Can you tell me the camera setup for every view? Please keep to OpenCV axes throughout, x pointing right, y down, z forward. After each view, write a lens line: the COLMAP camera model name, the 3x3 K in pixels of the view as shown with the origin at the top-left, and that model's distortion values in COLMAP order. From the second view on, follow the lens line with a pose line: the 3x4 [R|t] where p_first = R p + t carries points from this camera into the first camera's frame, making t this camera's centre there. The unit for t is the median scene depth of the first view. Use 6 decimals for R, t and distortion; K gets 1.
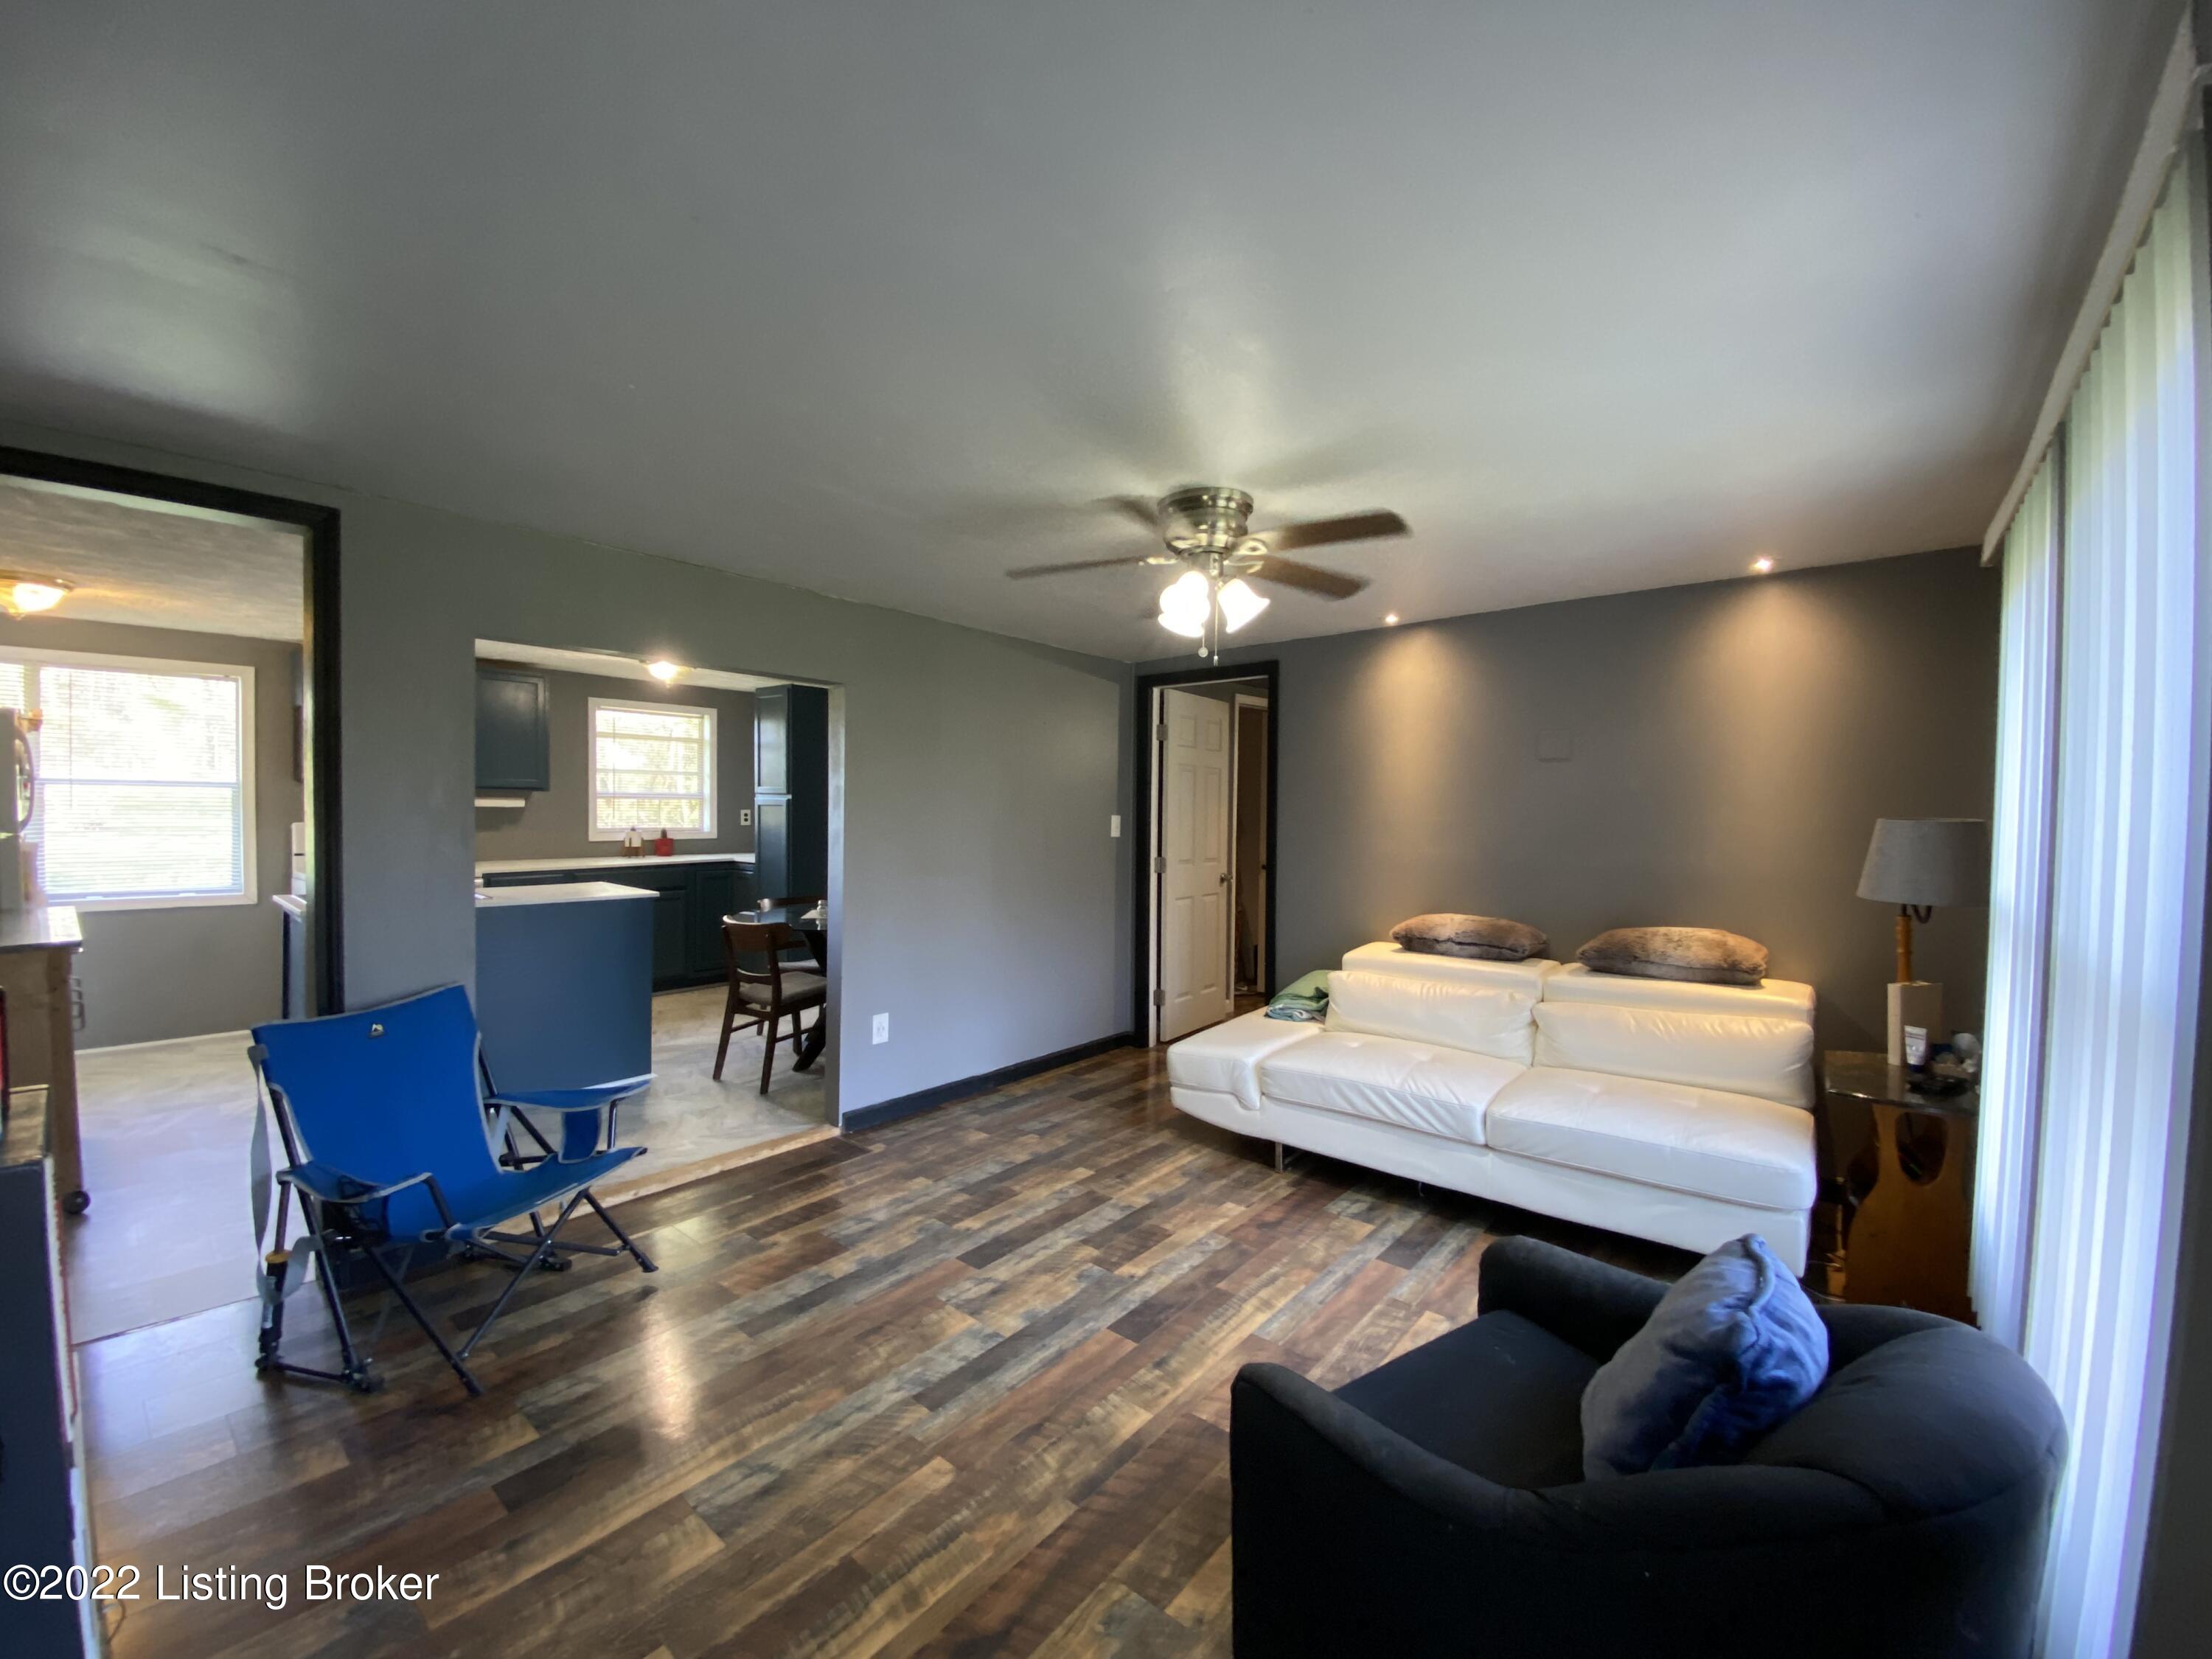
lens RADIAL K [[902.8, 0, 1106.0], [0, 902.8, 829.5], [0, 0, 1]] dist [0.000148, -0.000152]
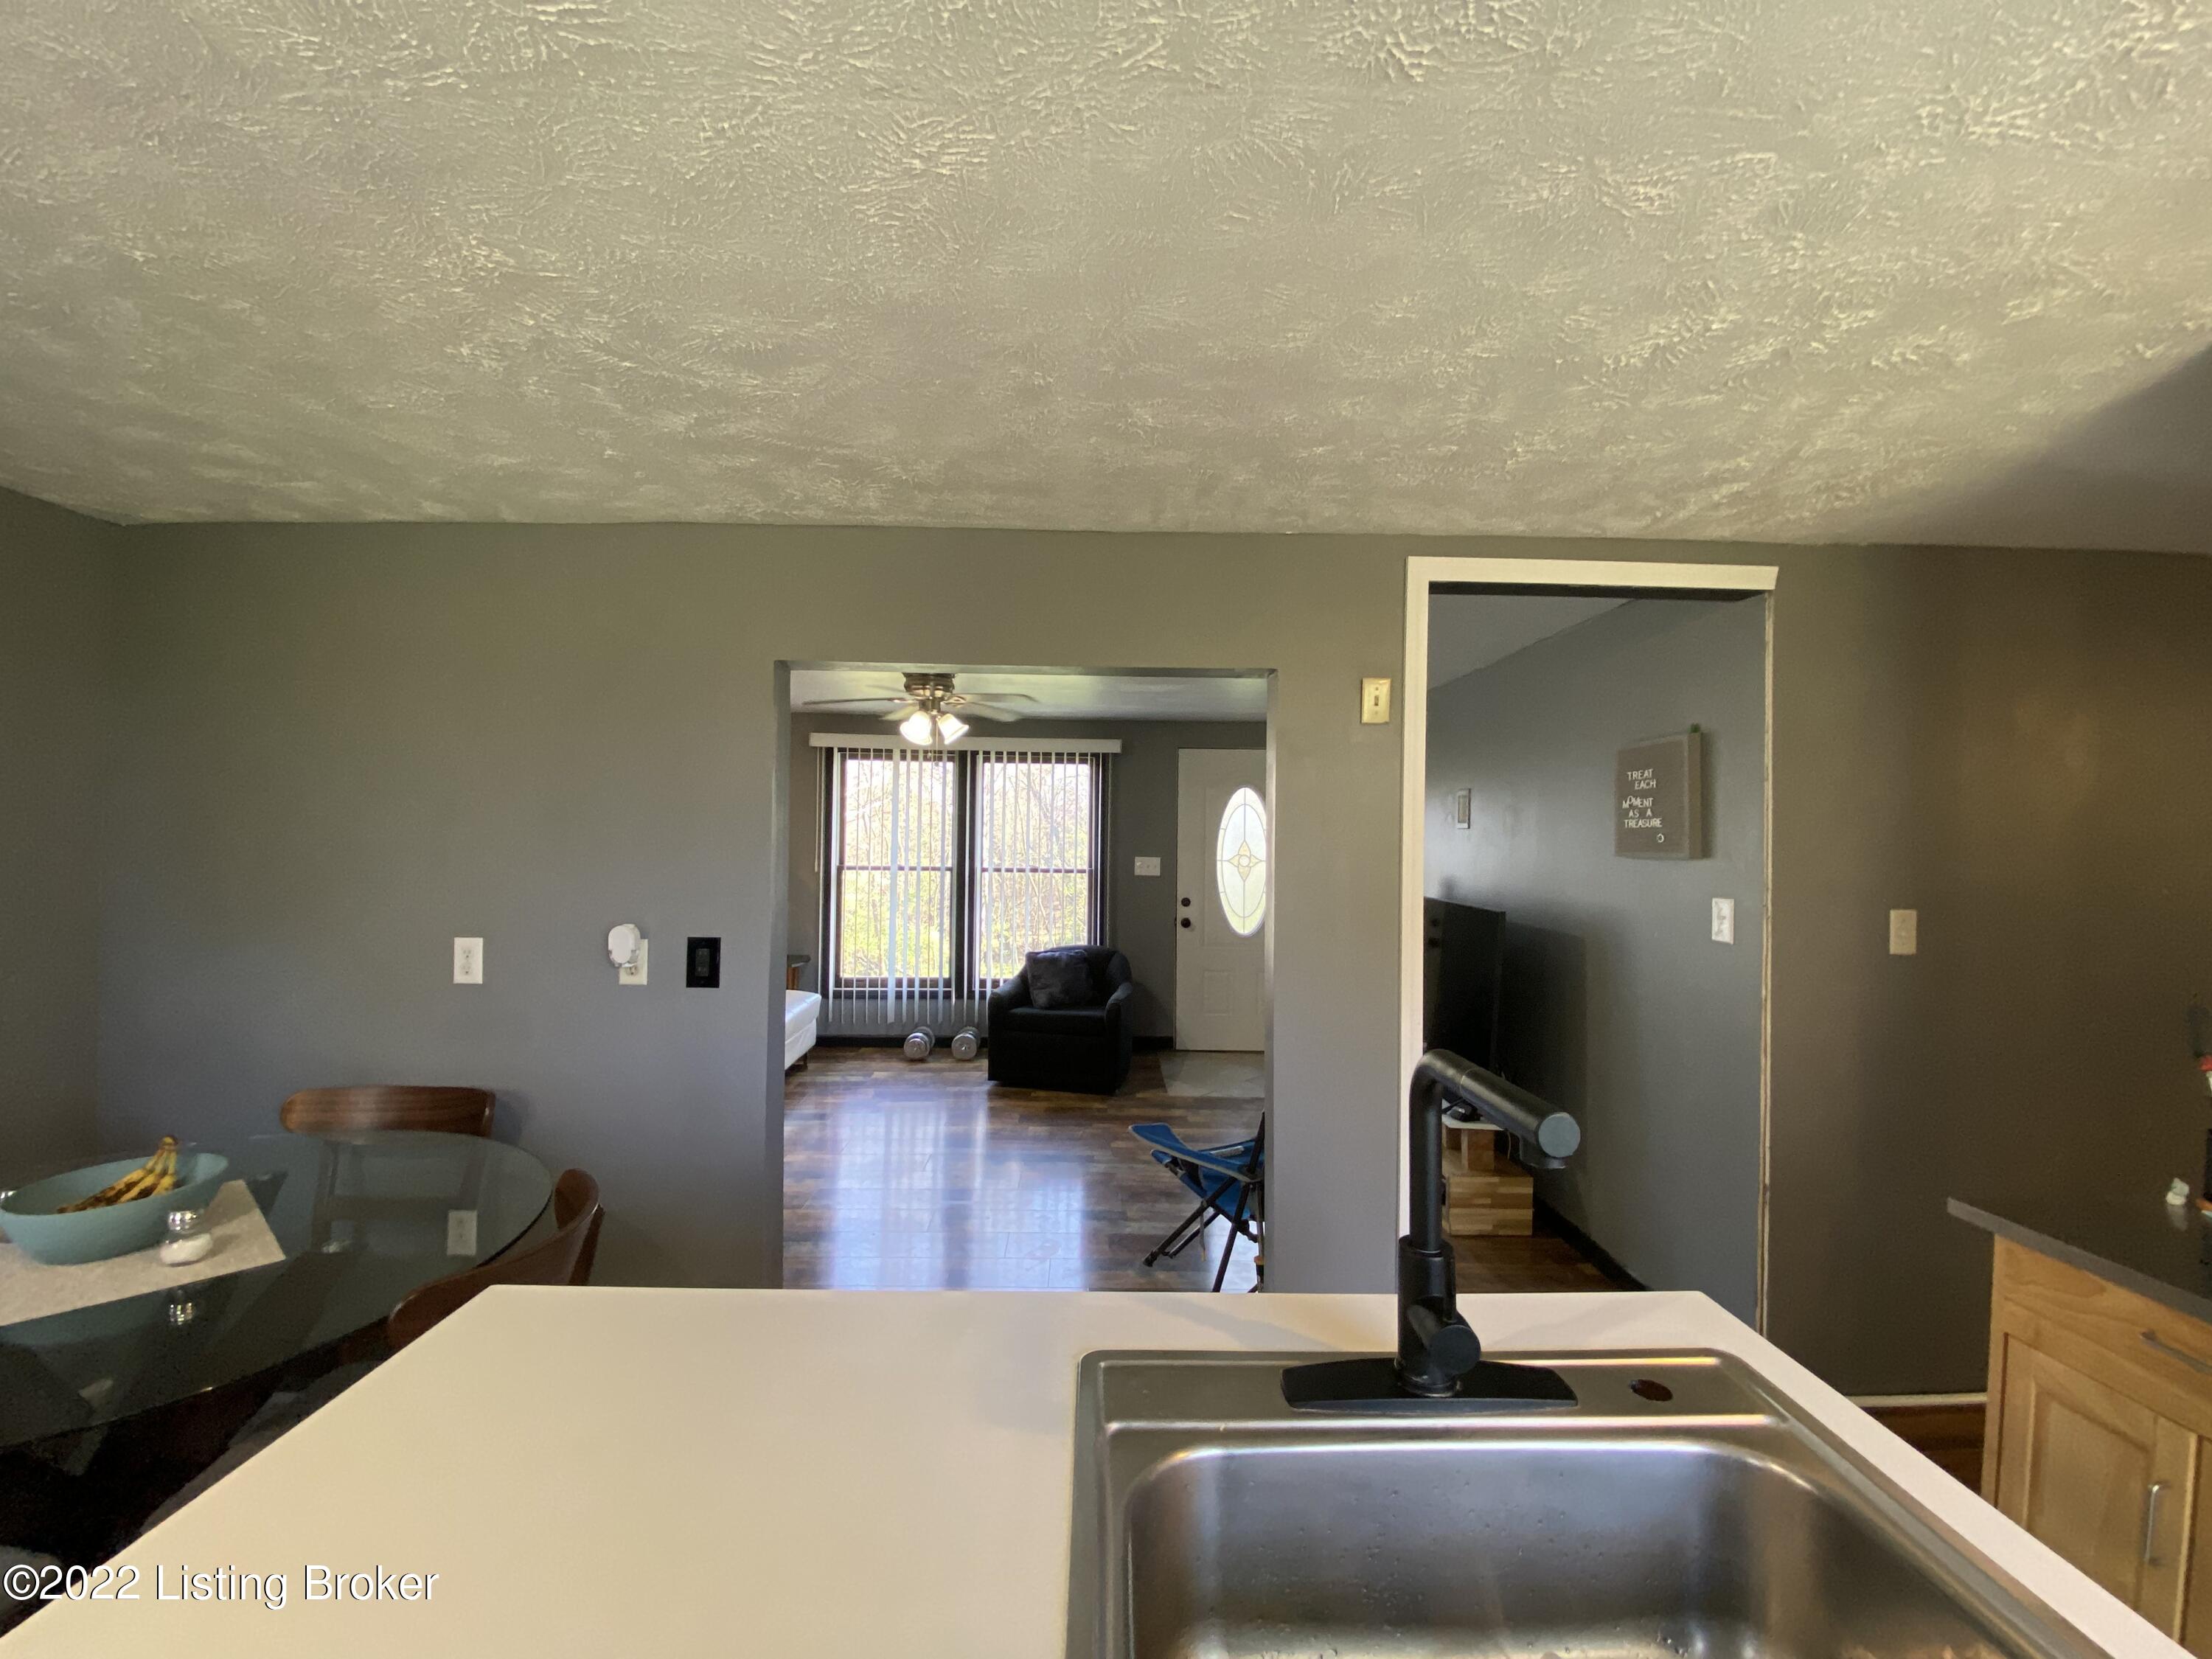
lens RADIAL K [[902.8, 0, 1106.0], [0, 902.8, 829.5], [0, 0, 1]] dist [0.000148, -0.000152]
pose [[-0.661468, -0.010395, 0.749902, -1.317733], [0.008241, 0.999743, 0.021128, -0.094471], [-0.749929, 0.020156, -0.661212, 1.763388]]
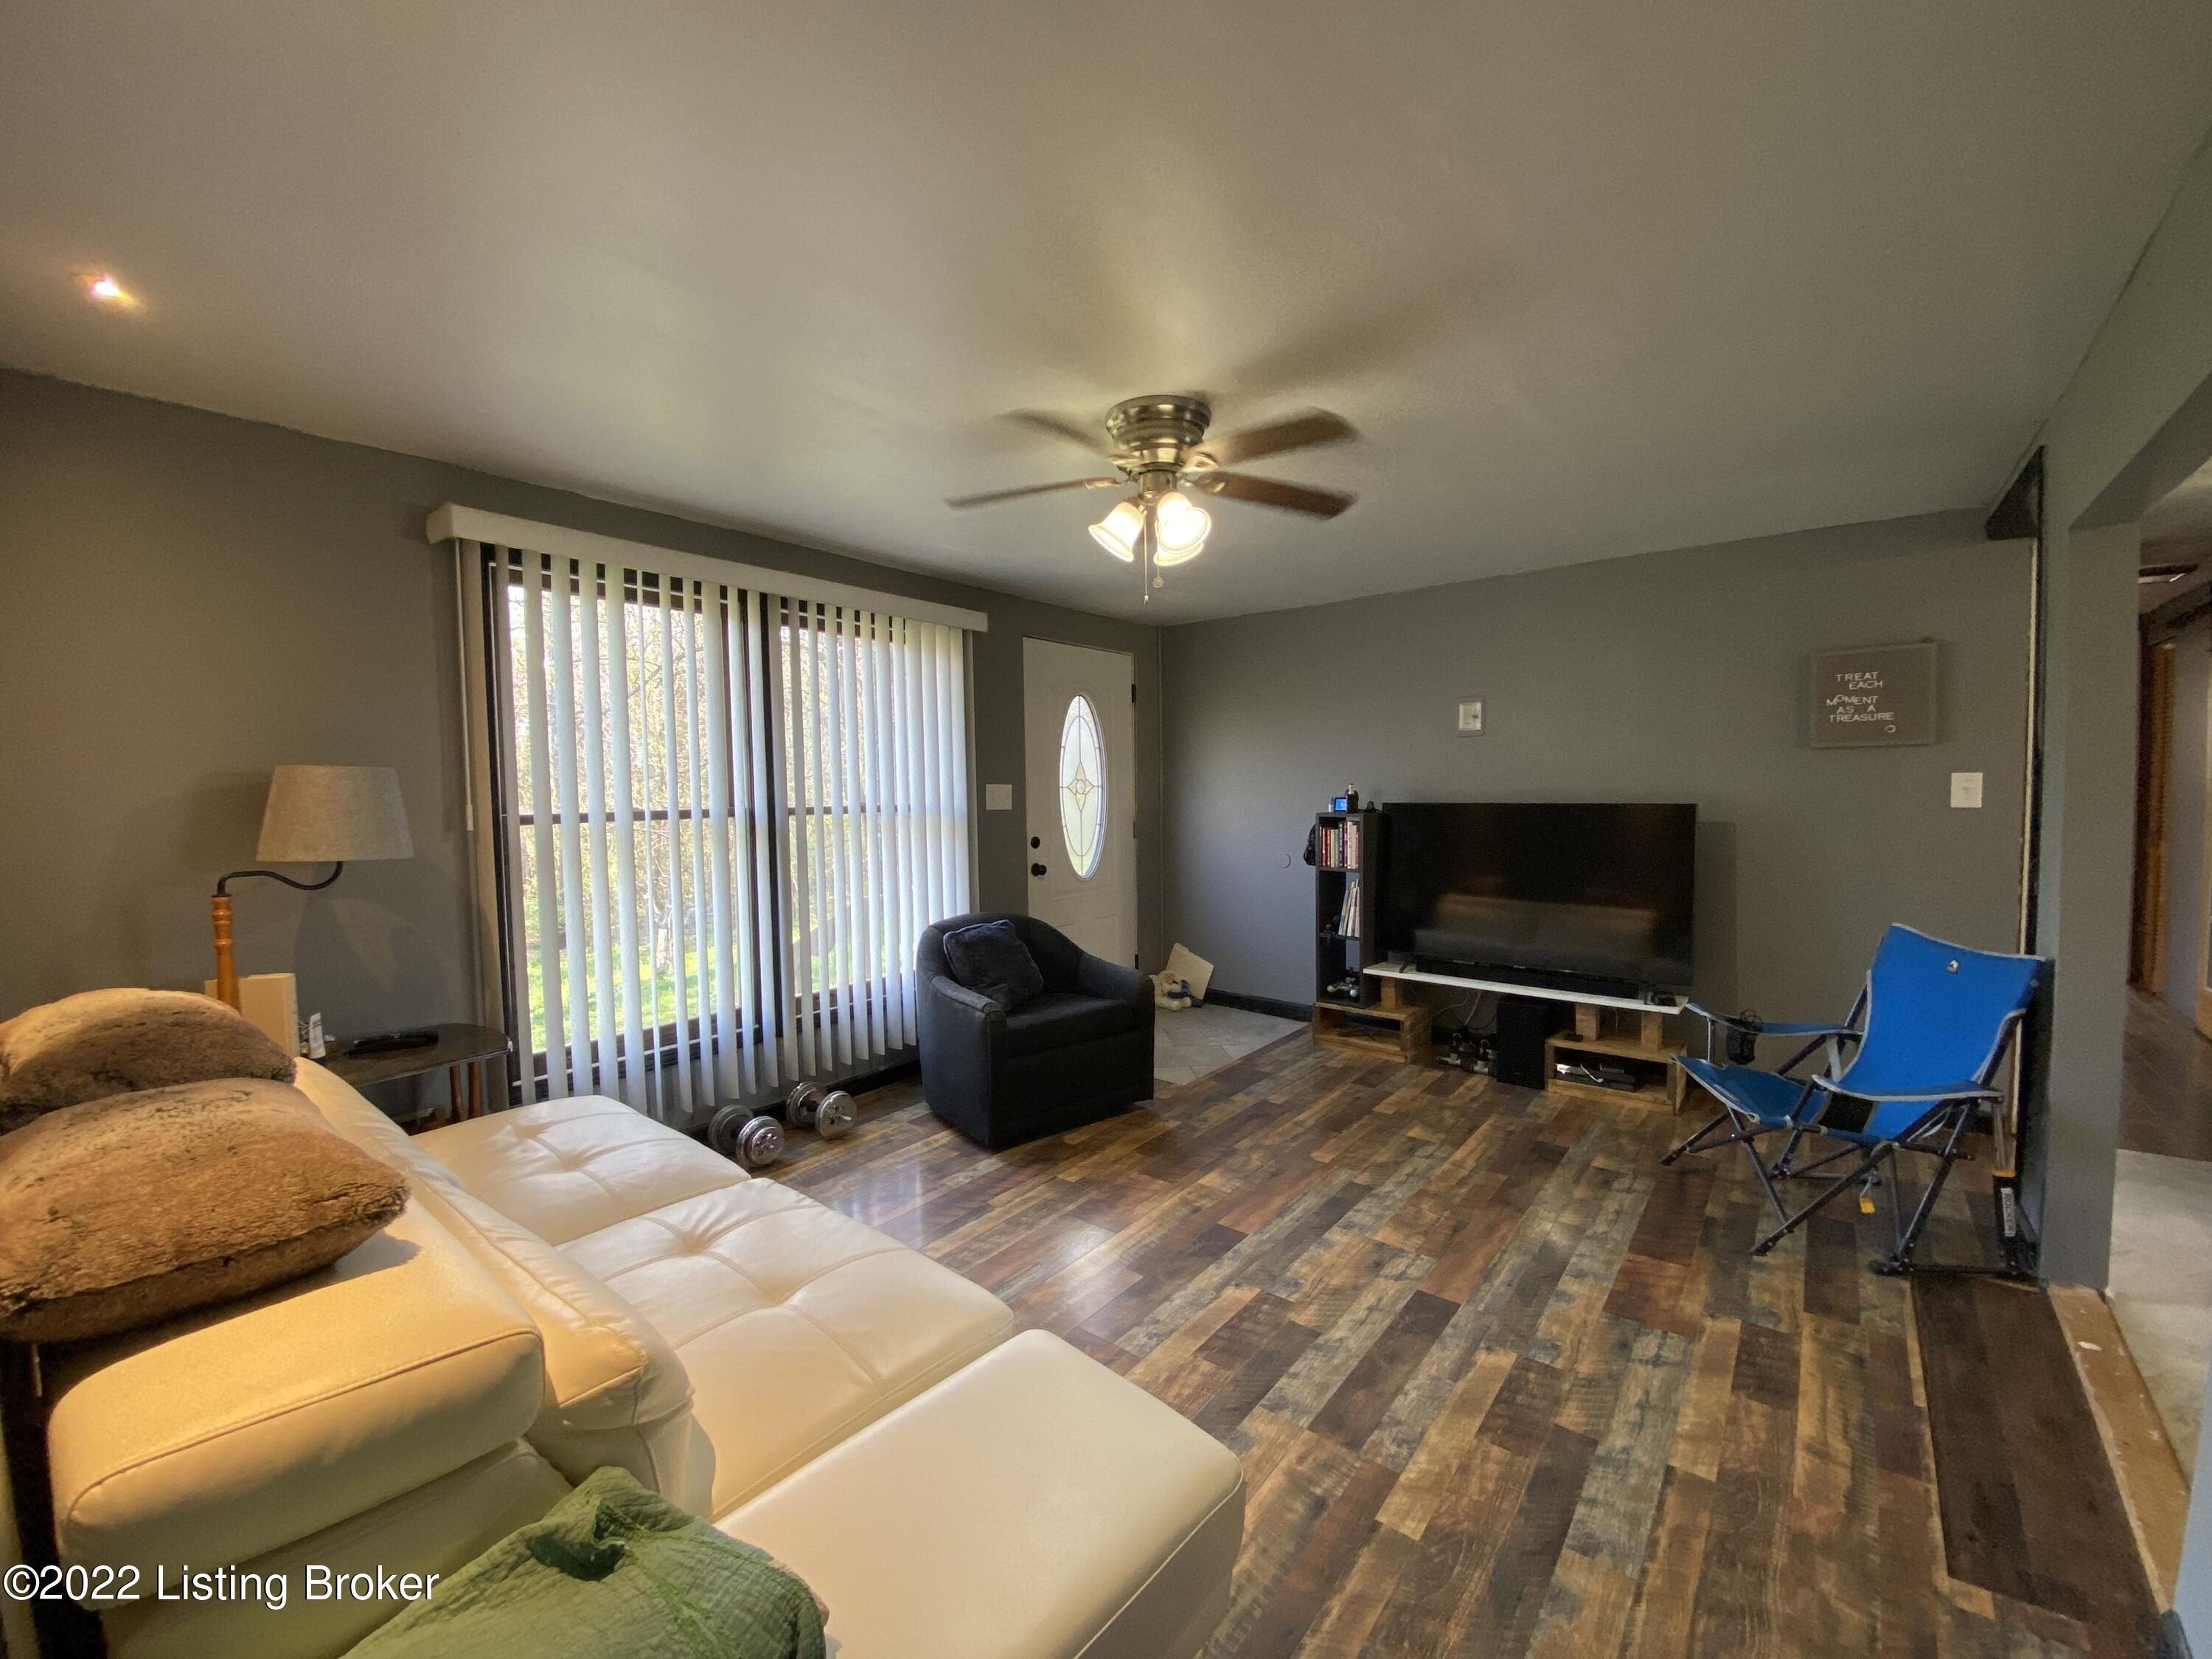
lens RADIAL K [[902.8, 0, 1106.0], [0, 902.8, 829.5], [0, 0, 1]] dist [0.000148, -0.000152]
pose [[-0.999683, 0.005333, -0.024614, 0.176016], [0.003489, 0.997226, 0.074345, -0.013891], [0.024942, 0.074235, -0.996929, 1.834163]]
